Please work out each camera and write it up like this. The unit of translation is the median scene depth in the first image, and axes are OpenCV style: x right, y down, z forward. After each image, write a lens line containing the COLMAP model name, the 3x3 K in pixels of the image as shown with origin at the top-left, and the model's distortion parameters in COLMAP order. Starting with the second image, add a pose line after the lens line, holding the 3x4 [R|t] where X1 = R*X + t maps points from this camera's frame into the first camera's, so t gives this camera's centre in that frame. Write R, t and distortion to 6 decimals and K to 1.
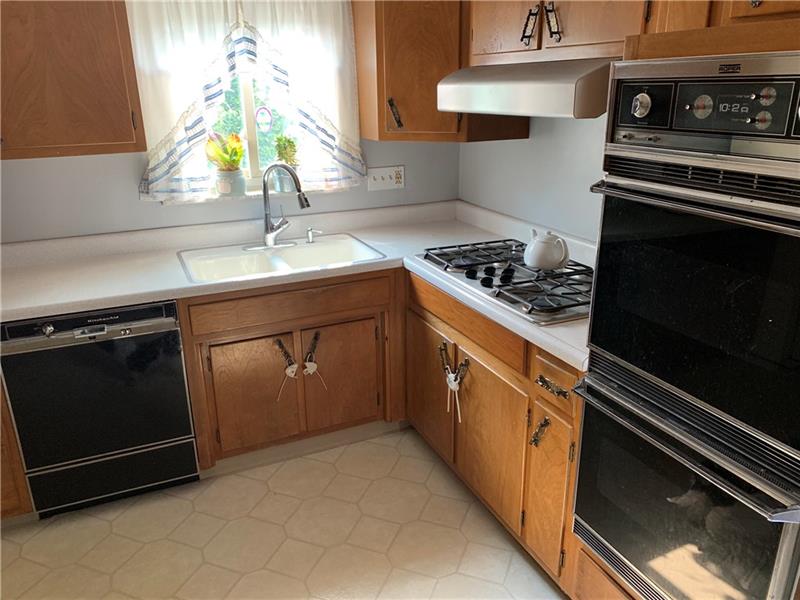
lens RADIAL K [[612.8, 0, 400.0], [0, 612.8, 300.0], [0, 0, 1]] dist [0.069754, -0.006459]
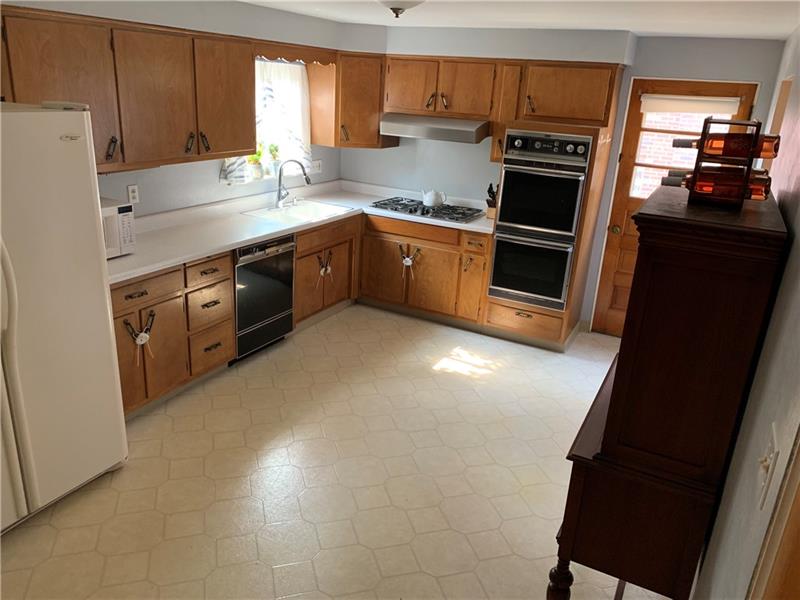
lens RADIAL K [[612.8, 0, 400.0], [0, 612.8, 300.0], [0, 0, 1]] dist [0.069754, -0.006459]
pose [[0.776085, -0.147853, 0.613051, -1.148527], [0.136710, 0.988455, 0.065325, 0.110273], [-0.615632, 0.033112, 0.787338, -0.604235]]
